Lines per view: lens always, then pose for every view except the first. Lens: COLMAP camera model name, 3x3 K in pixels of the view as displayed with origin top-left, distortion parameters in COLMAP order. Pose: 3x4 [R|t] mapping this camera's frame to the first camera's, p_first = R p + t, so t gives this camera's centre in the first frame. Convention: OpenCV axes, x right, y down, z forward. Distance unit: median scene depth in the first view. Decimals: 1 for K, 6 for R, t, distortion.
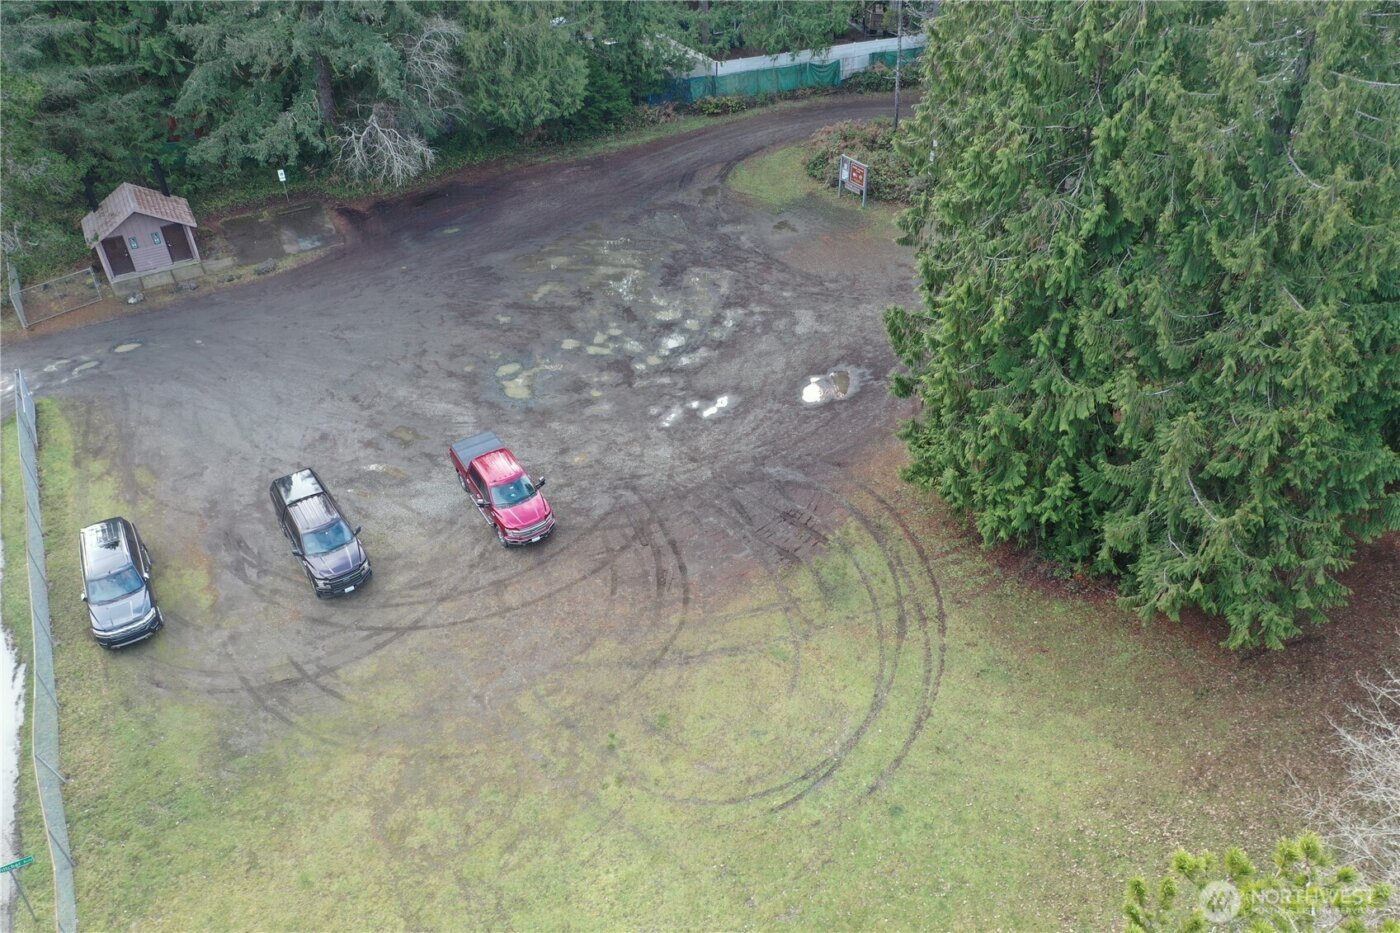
lens RADIAL K [[1105.4, 0, 696.4], [0, 1105.4, 465.6], [0, 0, 1]] dist [0.002857, 0.002368]
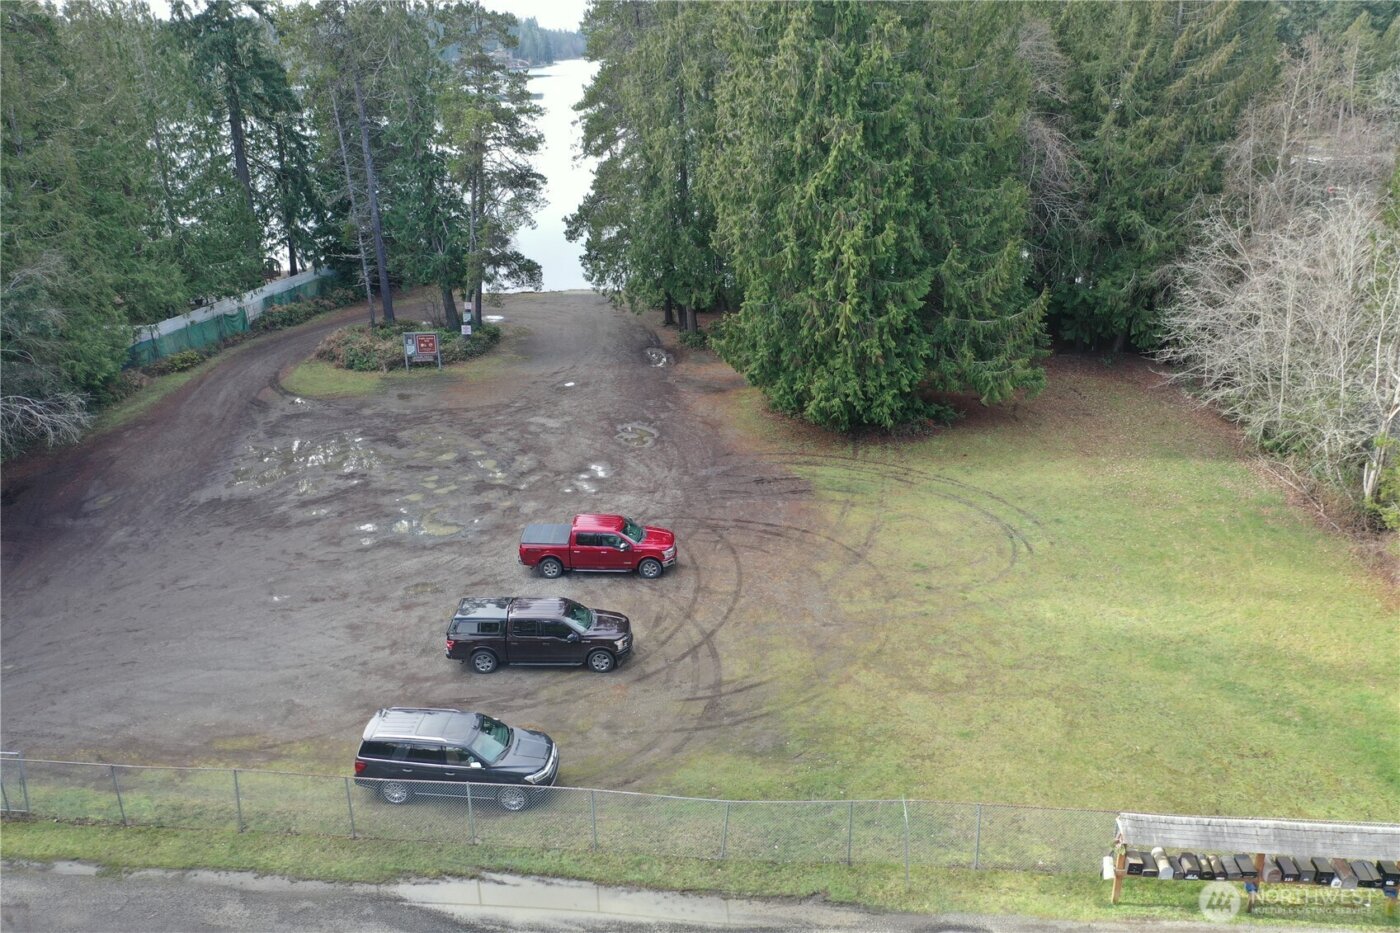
lens RADIAL K [[1105.4, 0, 696.4], [0, 1105.4, 465.6], [0, 0, 1]] dist [0.002857, 0.002368]
pose [[0.541290, -0.292172, 0.788442, -0.677489], [0.528098, 0.847804, -0.048385, 0.039607], [-0.654307, 0.442565, 0.613203, 0.220028]]
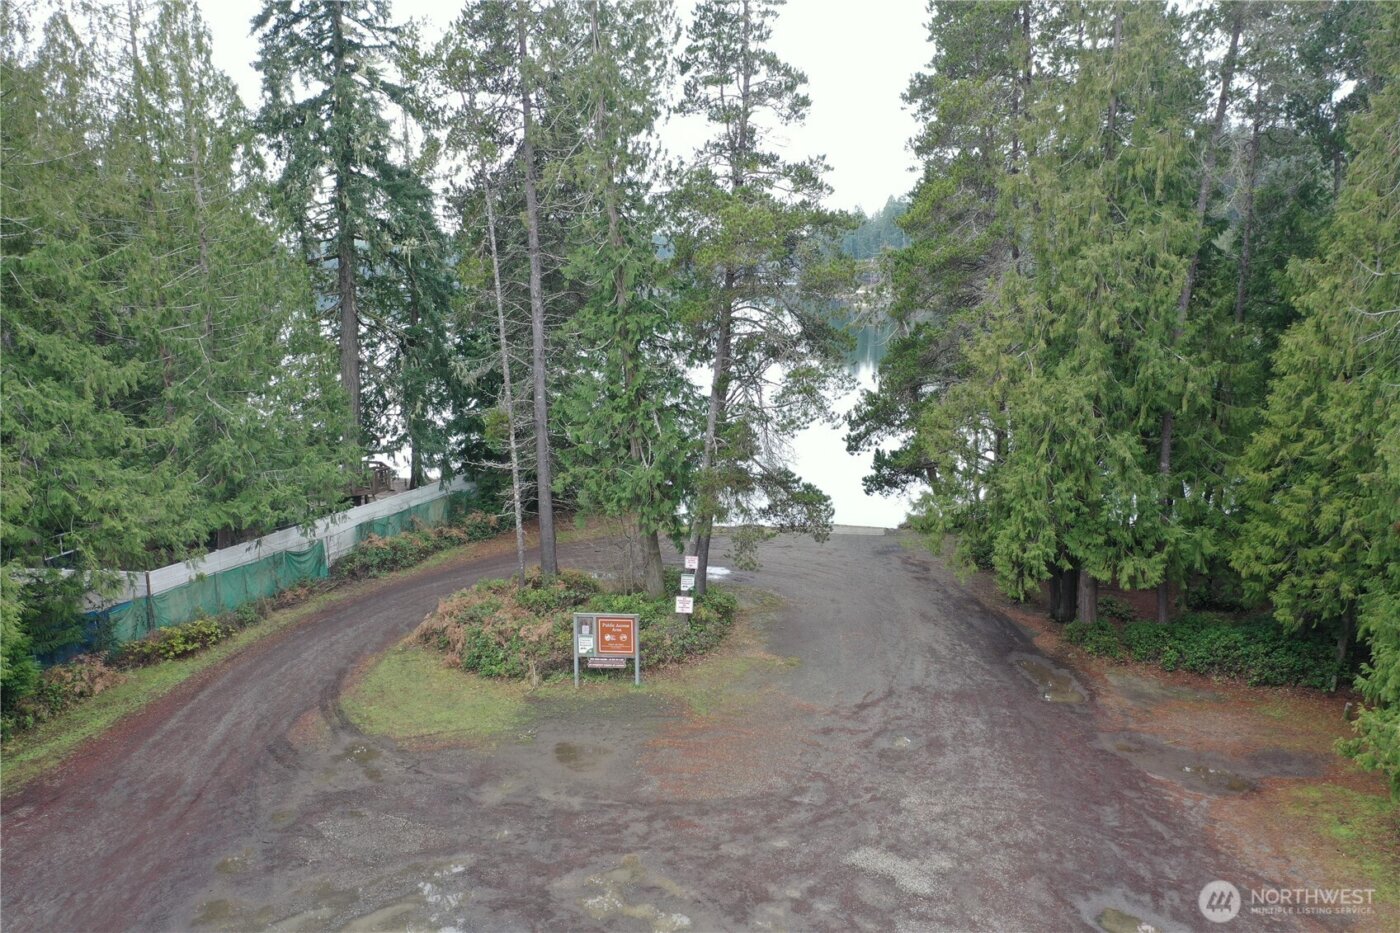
lens RADIAL K [[1105.4, 0, 696.4], [0, 1105.4, 465.6], [0, 0, 1]] dist [0.002857, 0.002368]
pose [[0.648892, -0.119086, 0.751504, -0.279545], [0.467652, 0.841522, -0.270448, -0.177368], [-0.600200, 0.526934, 0.601747, 0.635378]]
